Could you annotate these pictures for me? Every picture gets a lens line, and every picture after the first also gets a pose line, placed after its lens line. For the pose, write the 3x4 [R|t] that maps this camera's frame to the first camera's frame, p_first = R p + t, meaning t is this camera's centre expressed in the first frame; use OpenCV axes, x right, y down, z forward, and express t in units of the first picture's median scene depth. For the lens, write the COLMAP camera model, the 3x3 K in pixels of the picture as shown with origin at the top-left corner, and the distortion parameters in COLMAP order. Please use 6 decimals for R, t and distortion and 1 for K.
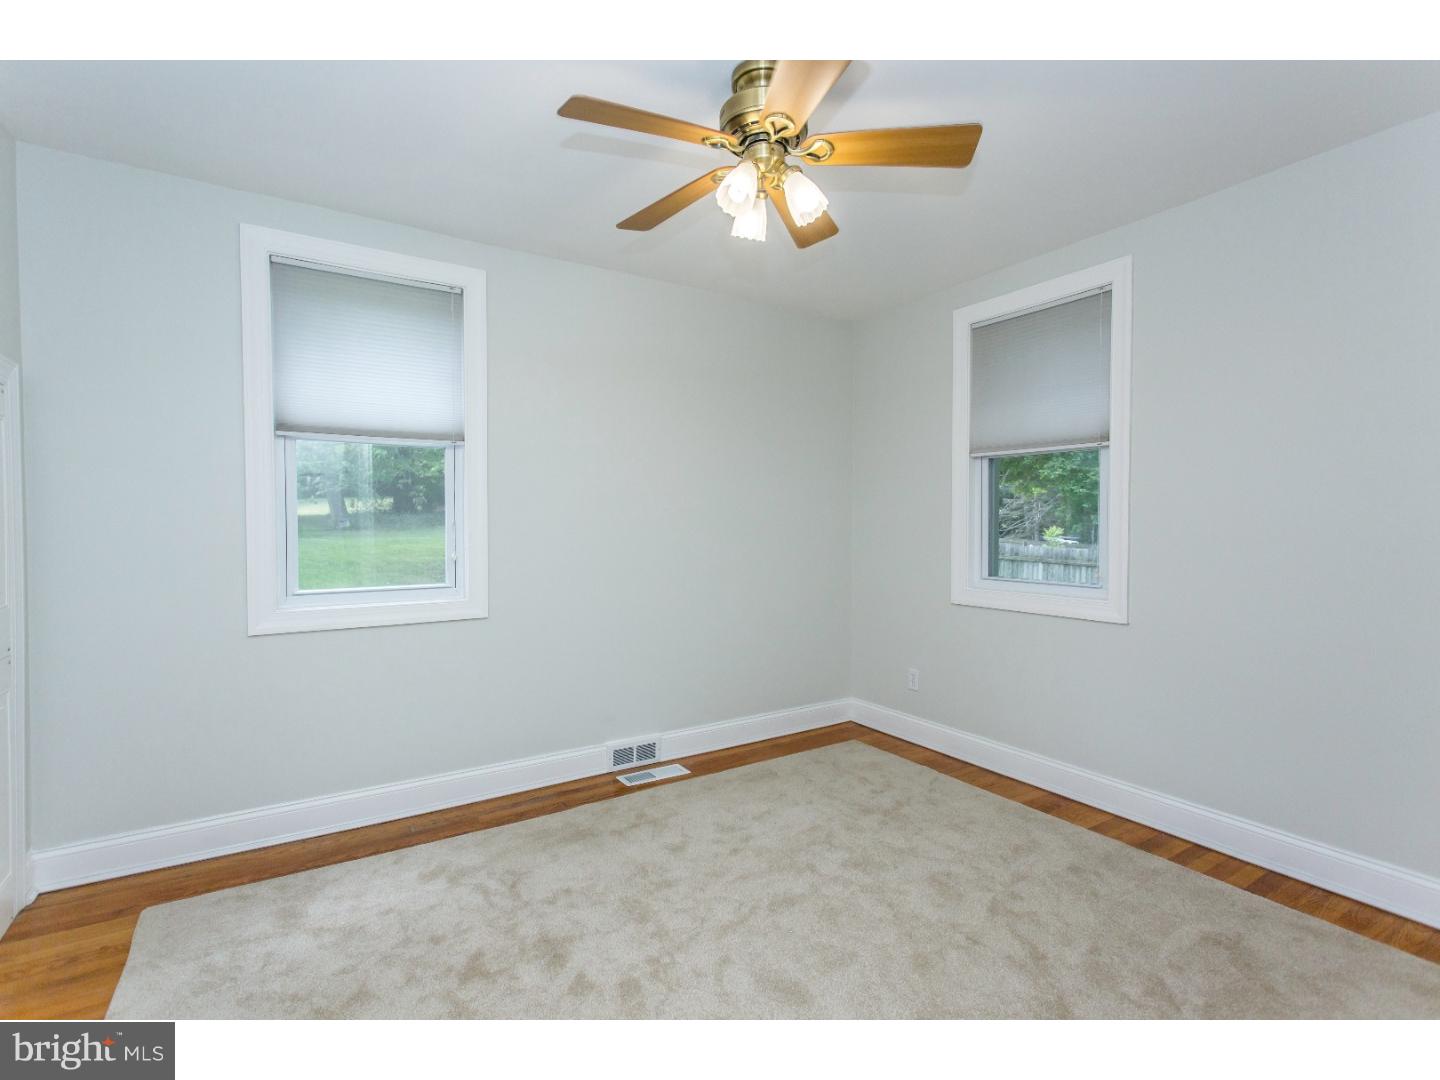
lens RADIAL K [[691.3, 0, 720.0], [0, 691.3, 540.0], [0, 0, 1]] dist [-0.001550, -0.000226]
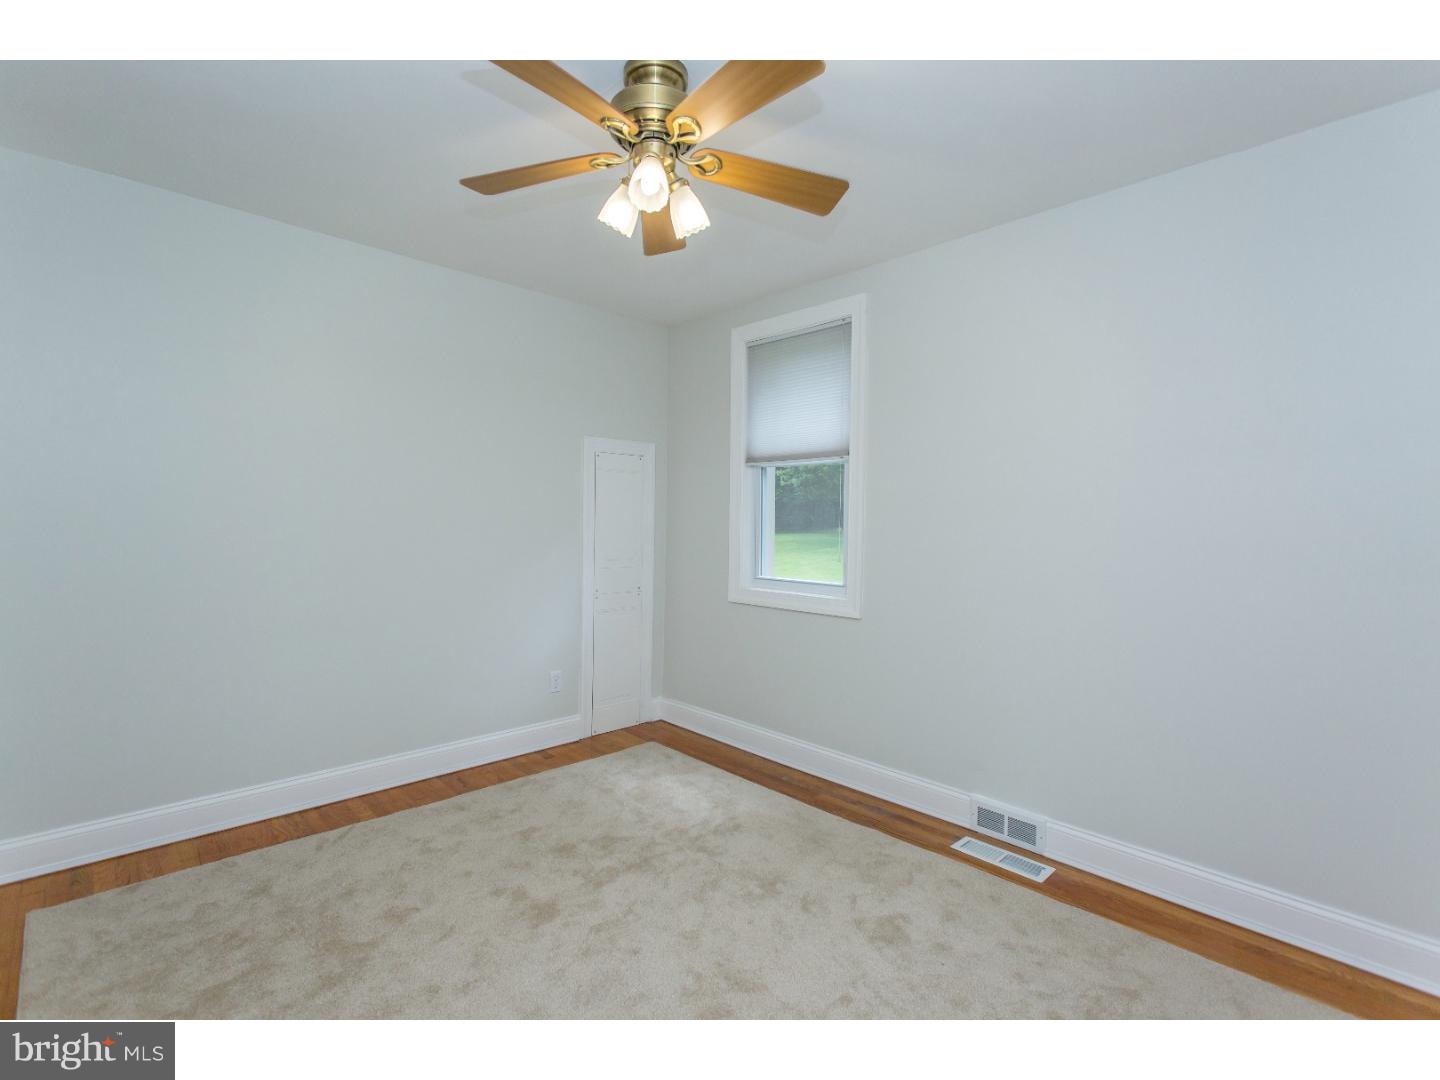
lens RADIAL K [[688.5, 0, 720.0], [0, 688.5, 540.0], [0, 0, 1]] dist [0.001848, 0.000188]
pose [[0.163139, 0.022568, -0.986345, 0.698571], [-0.039713, 0.999078, 0.016291, -0.016666], [0.985803, 0.036513, 0.163885, 0.640726]]
